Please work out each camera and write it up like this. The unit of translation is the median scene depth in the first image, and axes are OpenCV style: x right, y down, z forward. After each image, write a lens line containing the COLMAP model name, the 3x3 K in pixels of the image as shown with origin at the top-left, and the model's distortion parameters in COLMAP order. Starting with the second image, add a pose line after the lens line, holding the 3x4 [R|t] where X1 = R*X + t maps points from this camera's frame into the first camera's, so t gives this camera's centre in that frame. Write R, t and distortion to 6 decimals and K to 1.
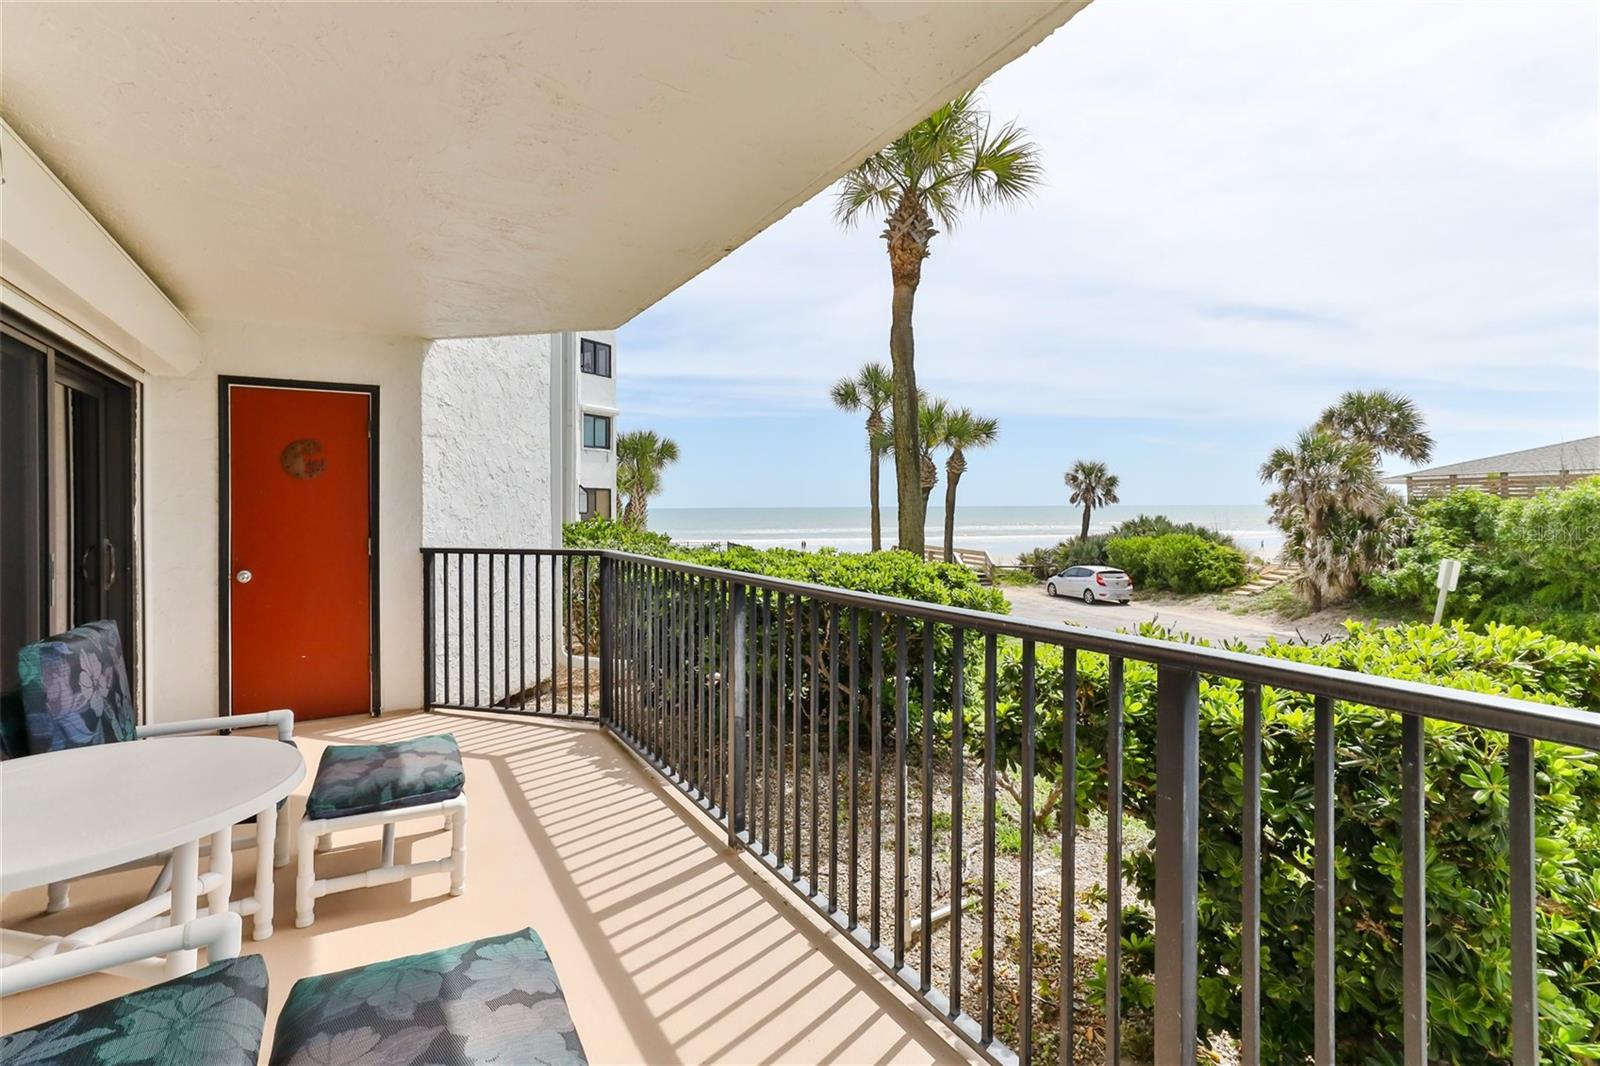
lens RADIAL K [[734.9, 0, 813.2], [0, 734.9, 494.3], [0, 0, 1]] dist [-0.019448, 0.008587]
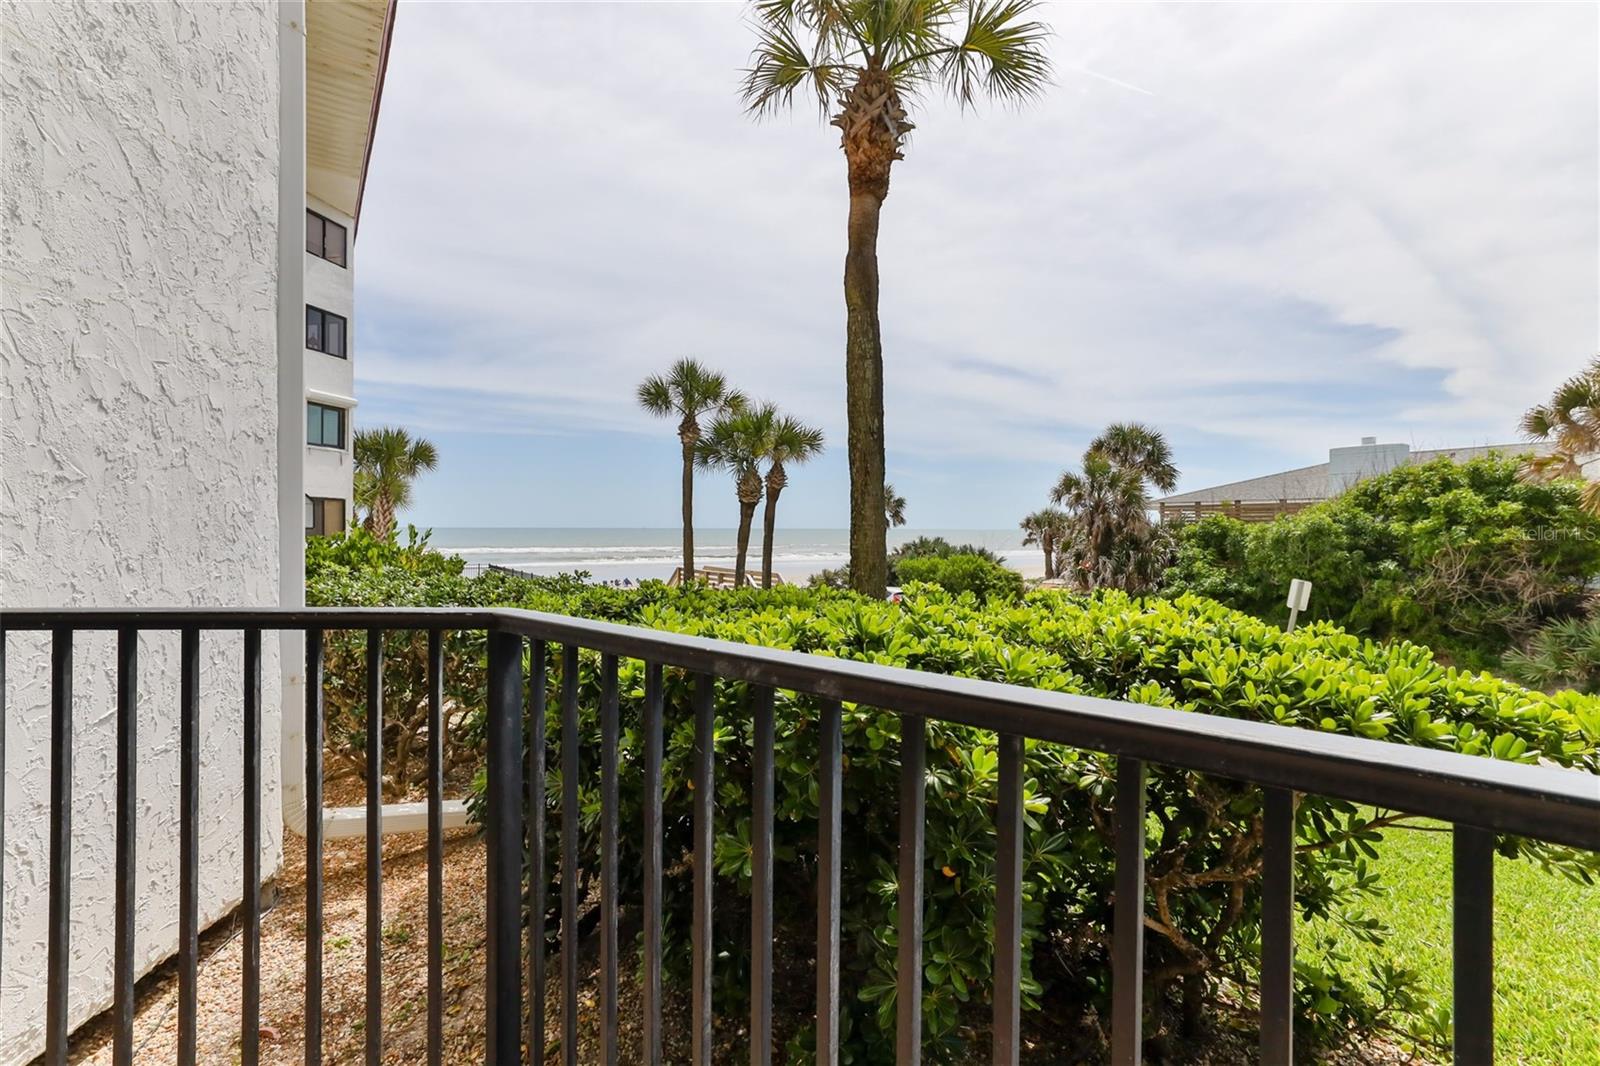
lens RADIAL K [[726.4, 0, 787.8], [0, 726.4, 528.7], [0, 0, 1]] dist [-0.029442, 0.015454]
pose [[0.956818, 0.009572, 0.290530, -0.050172], [-0.014822, 0.999764, 0.015875, 0.006417], [-0.290310, -0.019495, 0.956734, 0.131046]]
